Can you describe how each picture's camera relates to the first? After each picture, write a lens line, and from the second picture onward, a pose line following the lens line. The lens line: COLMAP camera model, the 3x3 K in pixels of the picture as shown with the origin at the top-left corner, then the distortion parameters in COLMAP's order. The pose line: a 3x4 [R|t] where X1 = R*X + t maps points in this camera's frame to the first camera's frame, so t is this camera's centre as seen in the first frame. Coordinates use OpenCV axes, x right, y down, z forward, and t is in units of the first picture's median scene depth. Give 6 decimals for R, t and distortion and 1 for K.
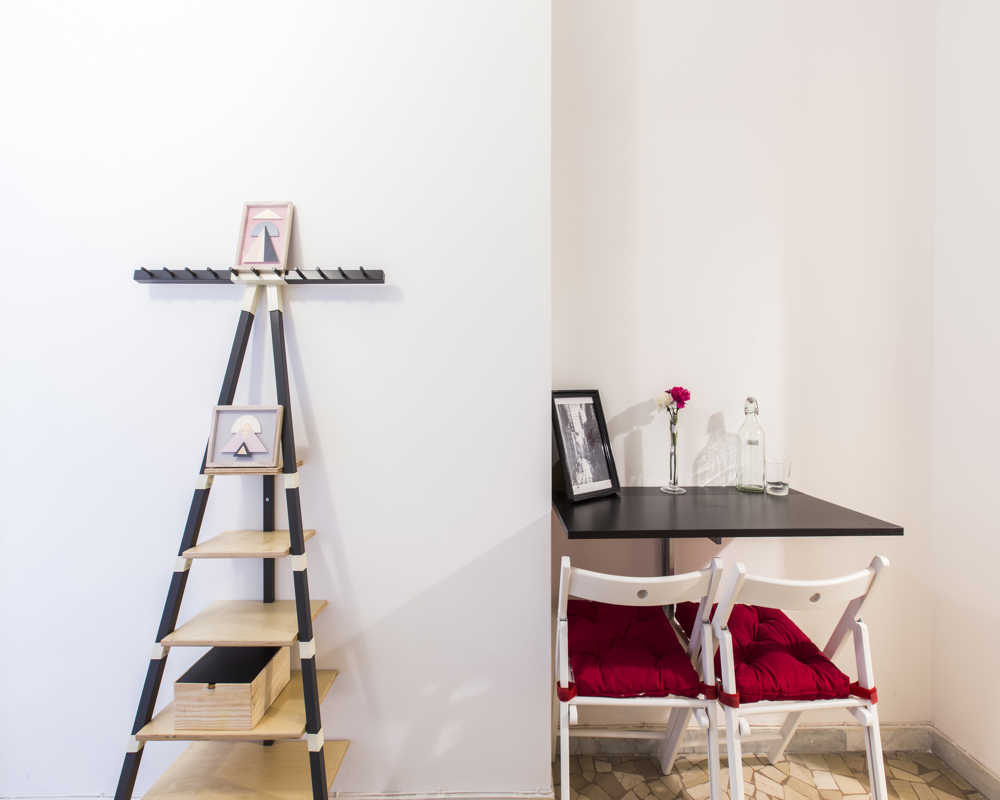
lens RADIAL K [[456.5, 0, 503.8], [0, 456.5, 383.8], [0, 0, 1]] dist [-0.000233, -0.000142]
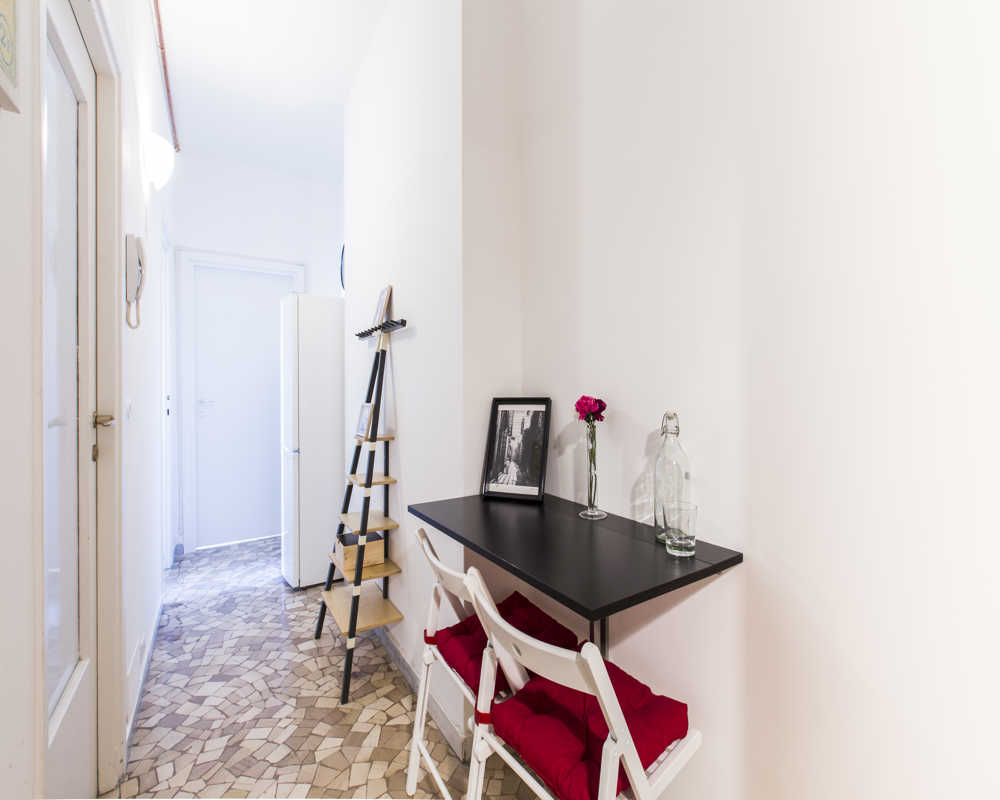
lens RADIAL K [[456.5, 0, 503.8], [0, 456.5, 383.8], [0, 0, 1]] dist [-0.000233, -0.000142]
pose [[0.519031, -0.010491, -0.854691, 1.058719], [0.010056, 0.999930, -0.006167, -0.012627], [0.854696, -0.005394, 0.519100, 0.417333]]
